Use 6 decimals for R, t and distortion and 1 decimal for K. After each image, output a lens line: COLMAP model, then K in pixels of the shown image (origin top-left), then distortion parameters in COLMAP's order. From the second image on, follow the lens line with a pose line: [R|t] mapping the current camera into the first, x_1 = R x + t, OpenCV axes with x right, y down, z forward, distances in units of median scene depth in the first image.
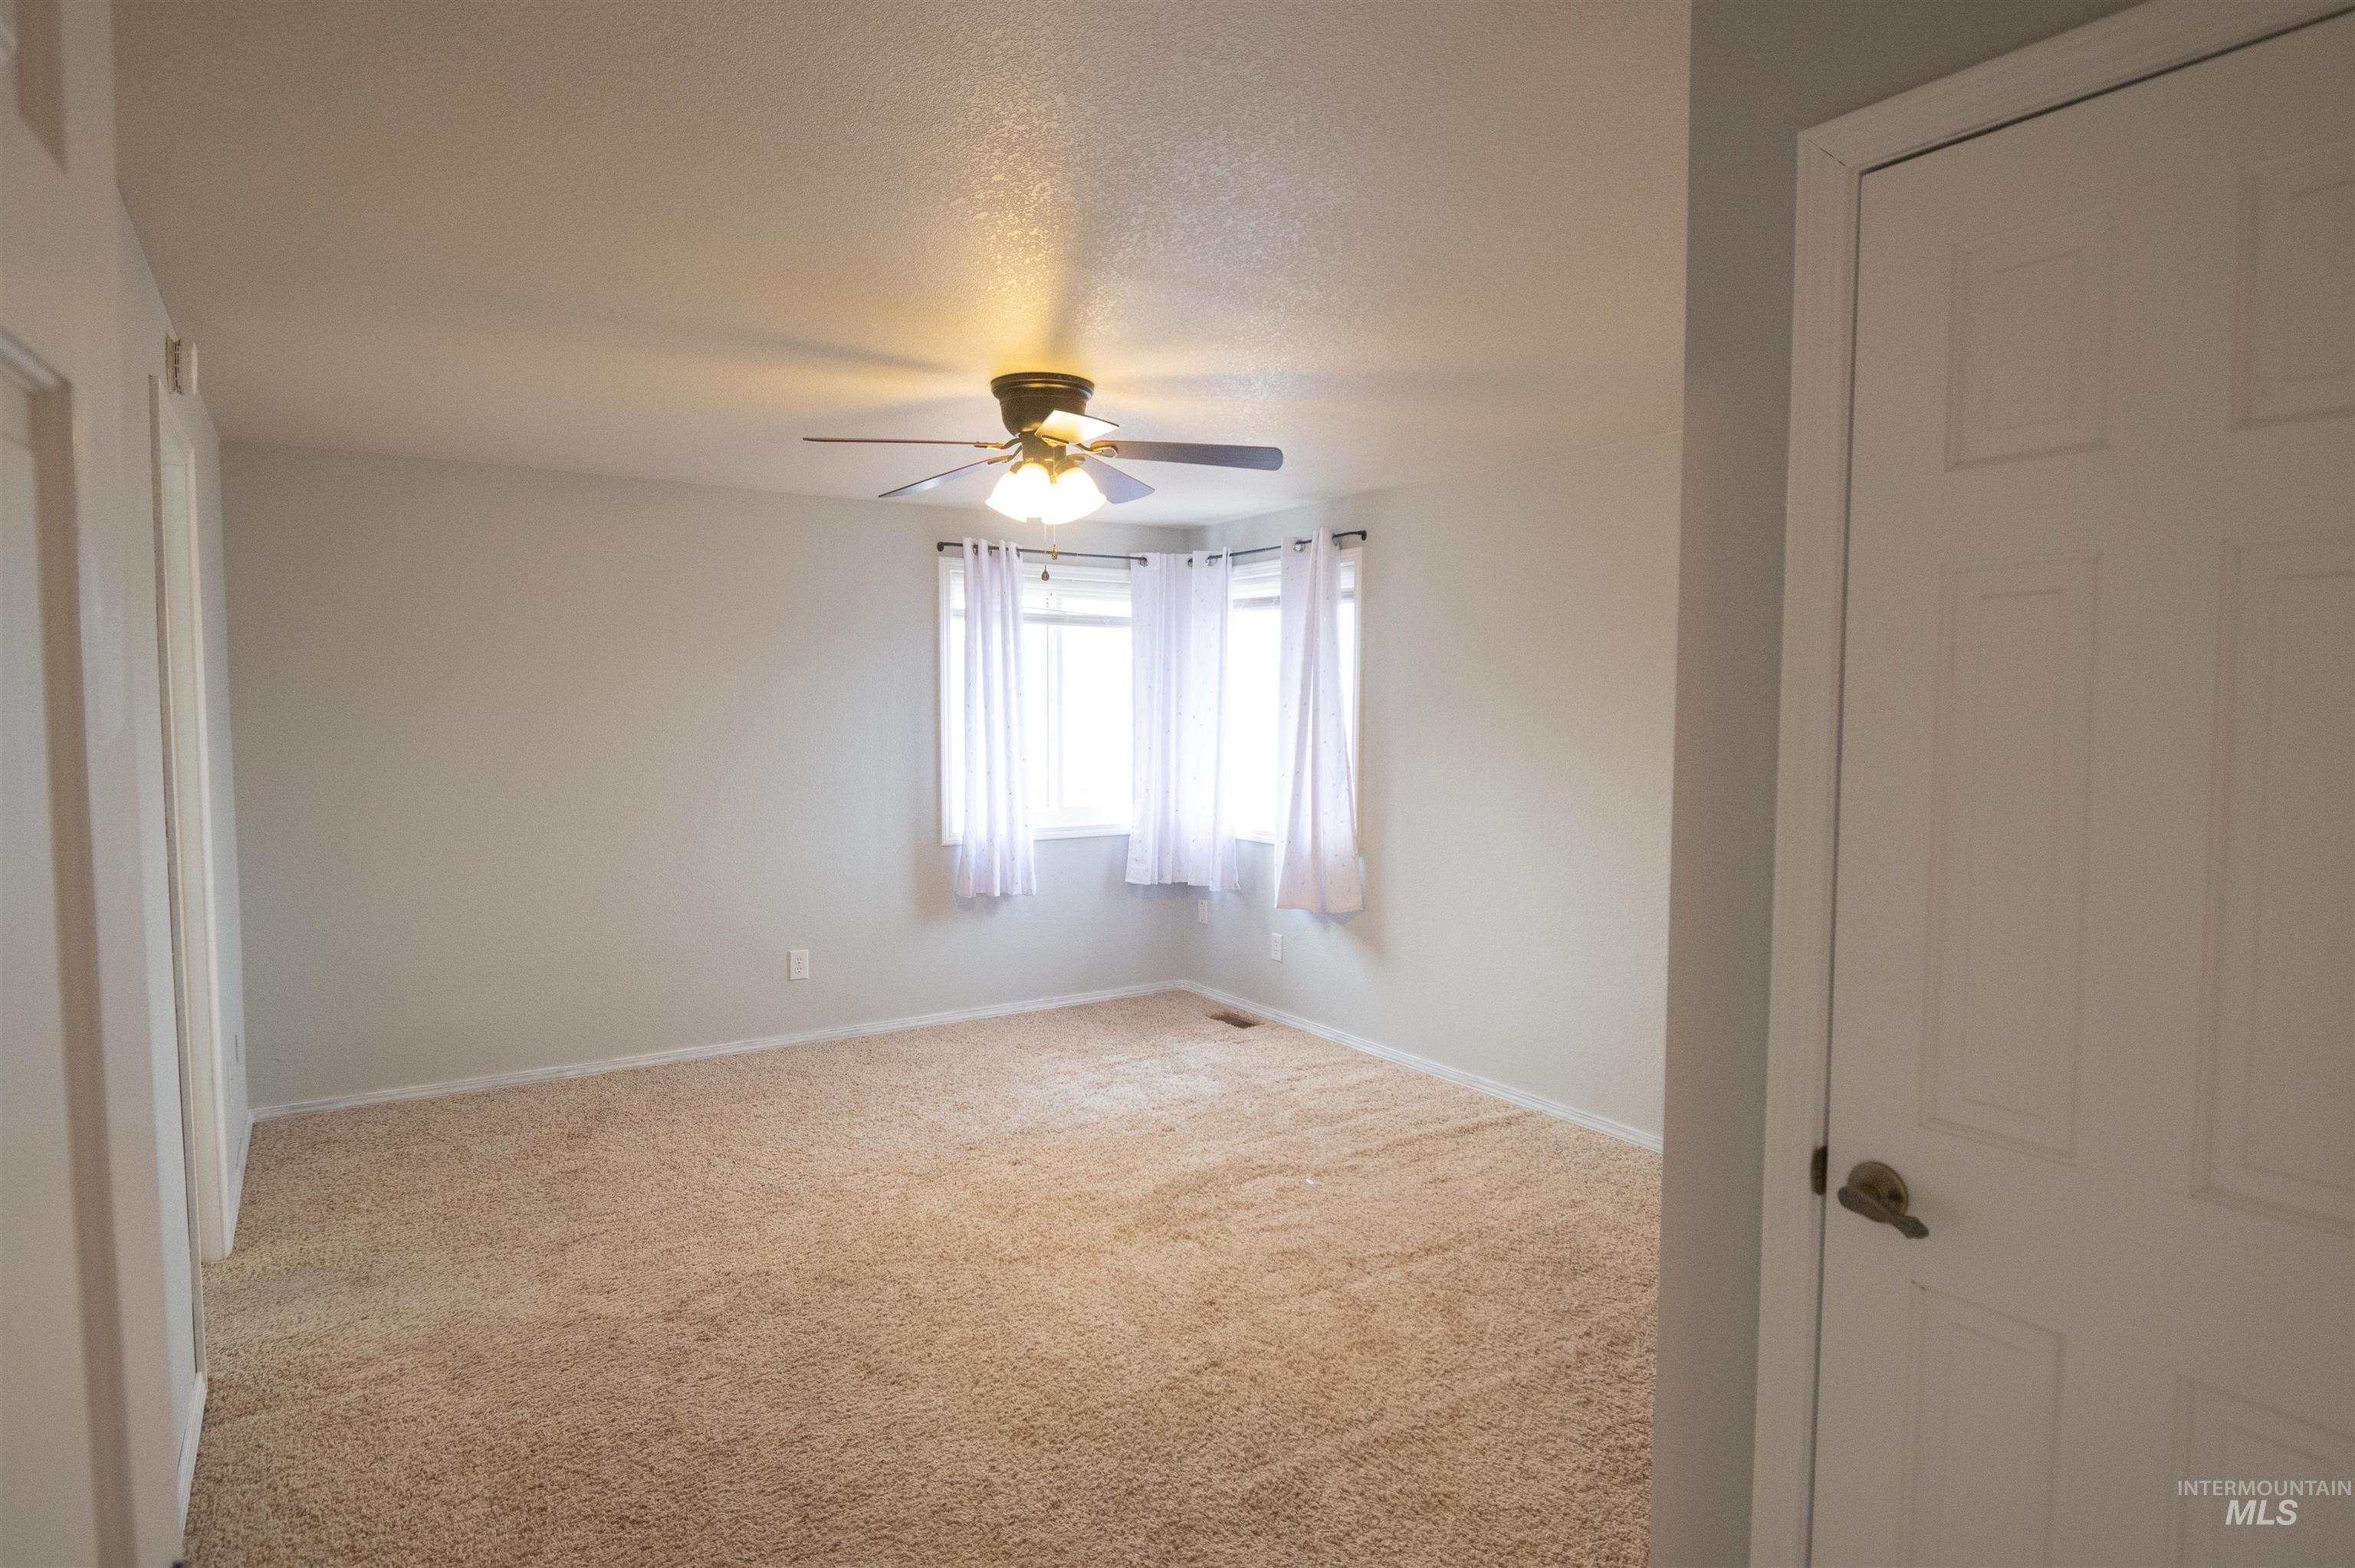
lens RADIAL K [[1309.5, 0, 1177.5], [0, 1309.5, 784.0], [0, 0, 1]] dist [-0.000841, -0.001359]
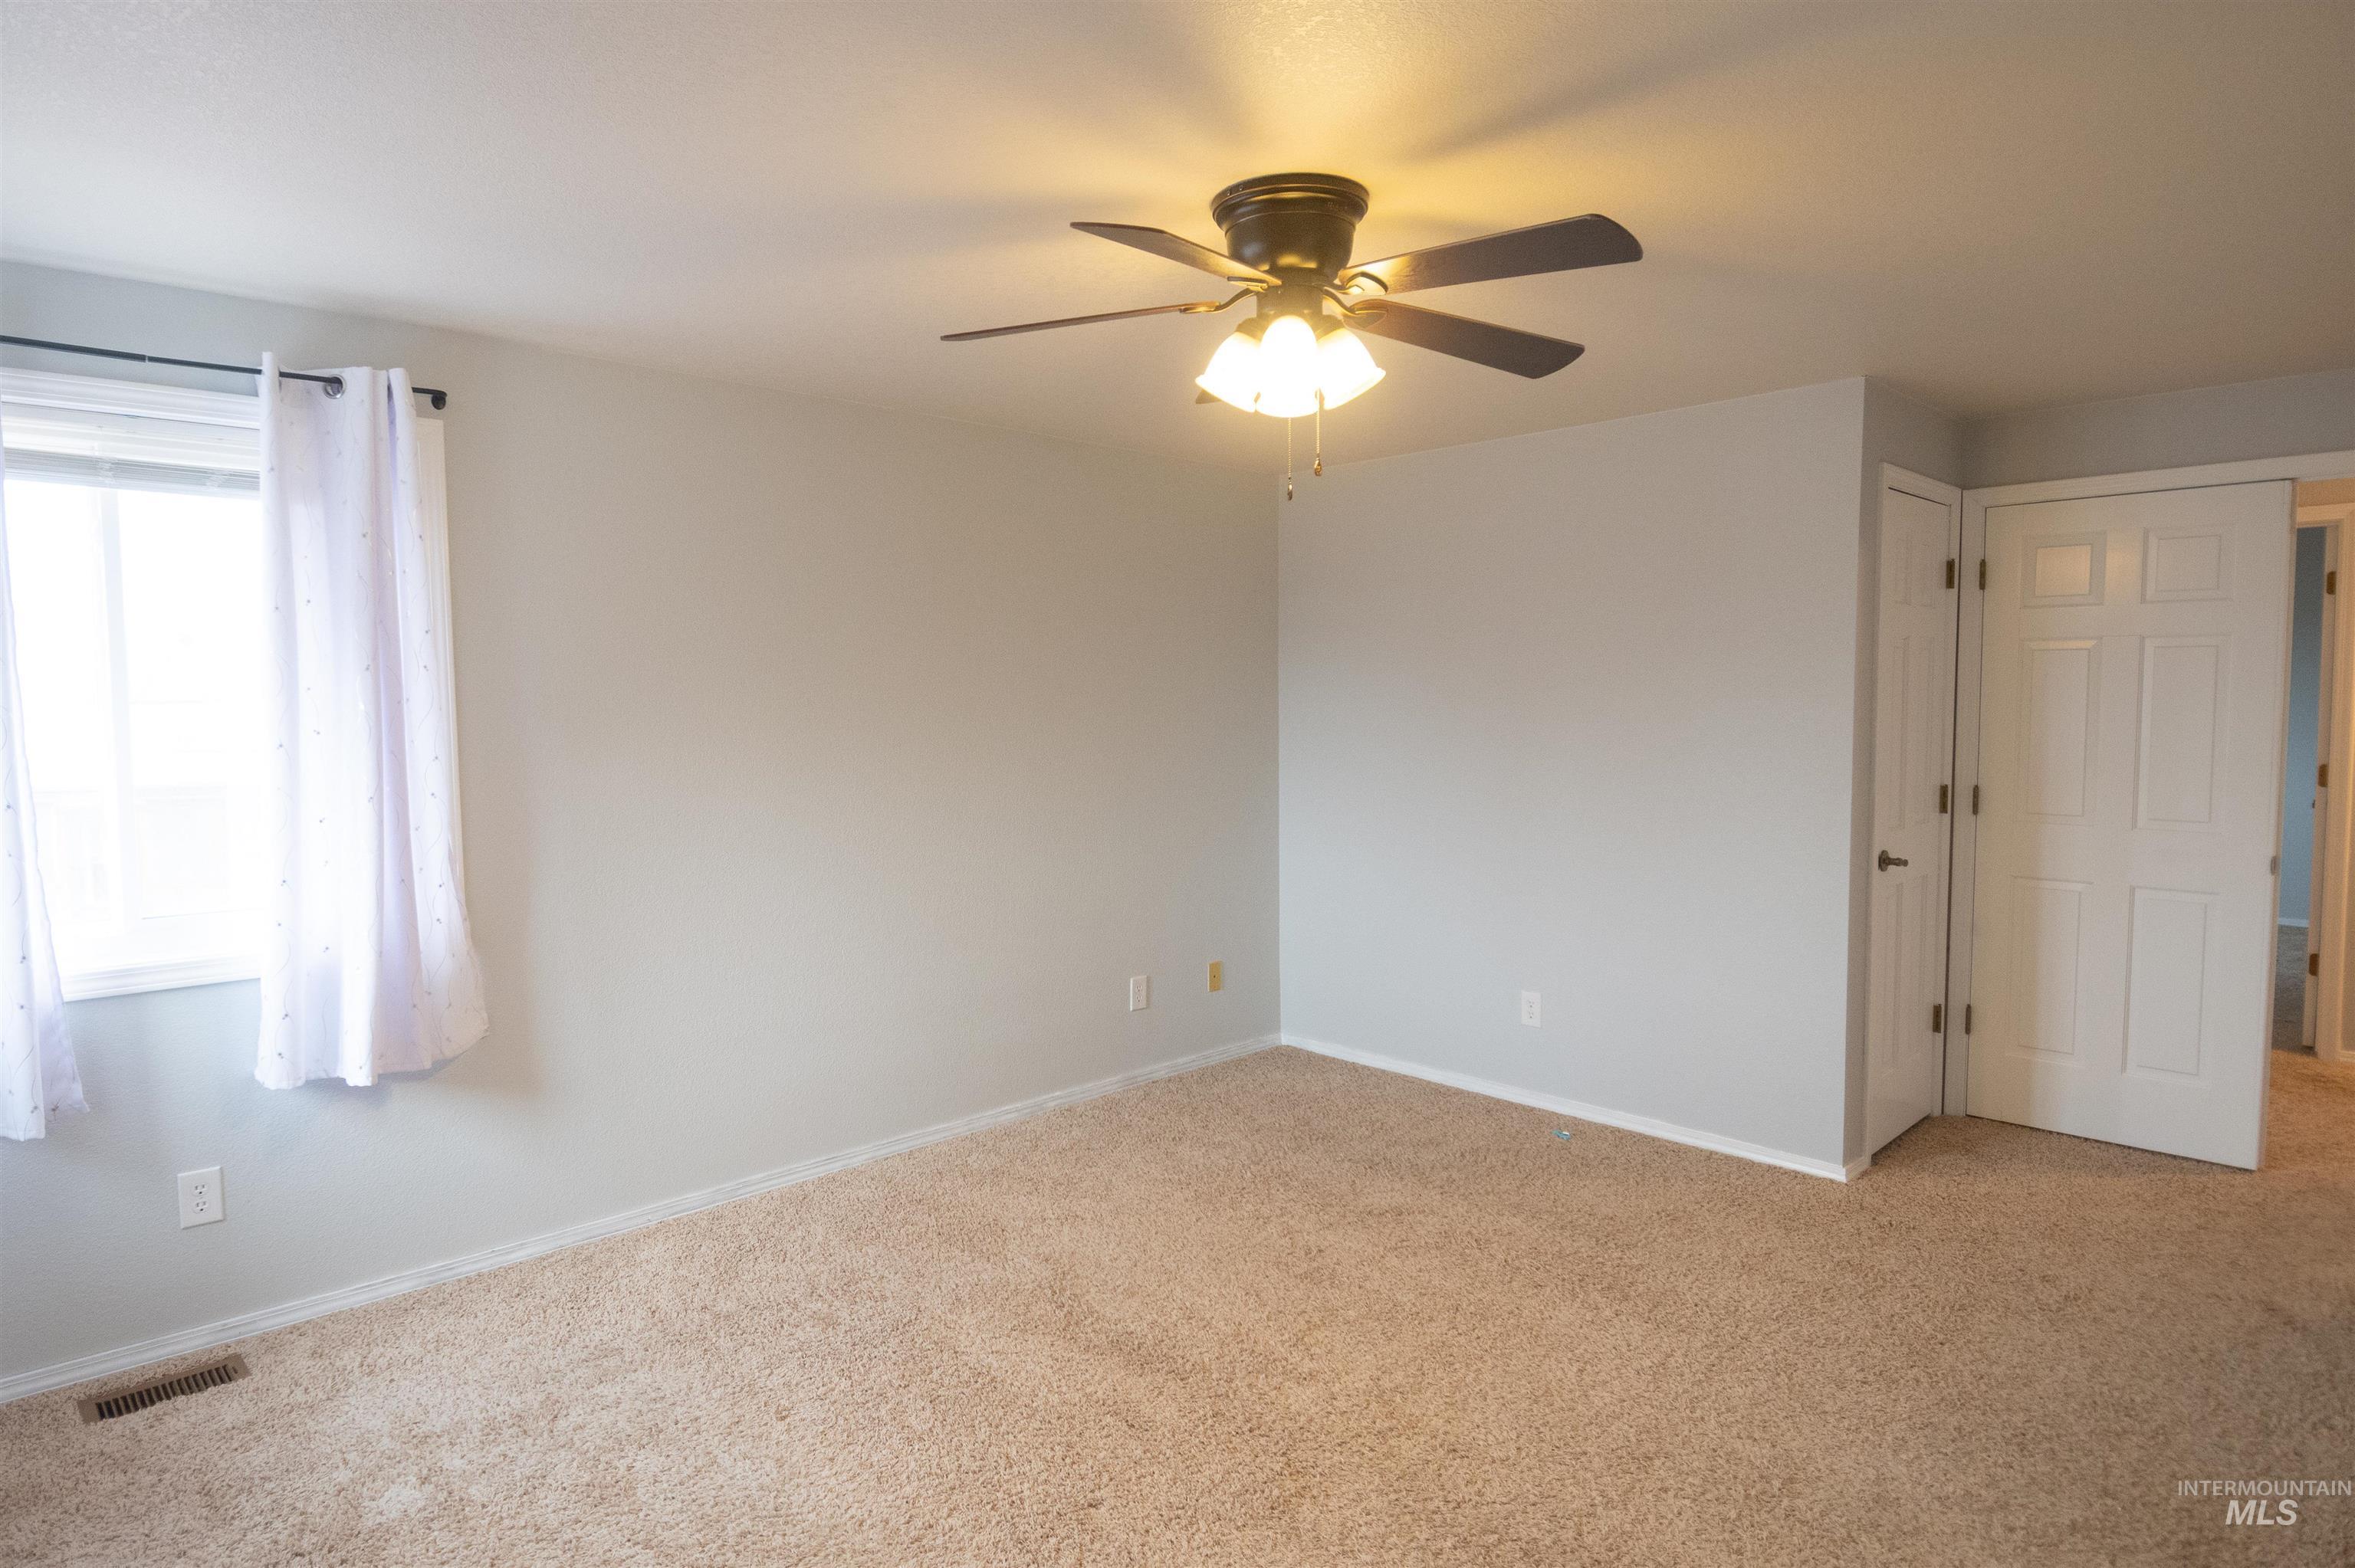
lens RADIAL K [[1309.5, 0, 1177.5], [0, 1309.5, 784.0], [0, 0, 1]] dist [-0.000841, -0.001359]
pose [[-0.198294, -0.066433, 0.977889, -0.494820], [0.065418, 0.994579, 0.080832, -0.045719], [-0.977957, 0.080000, -0.192873, 0.790683]]
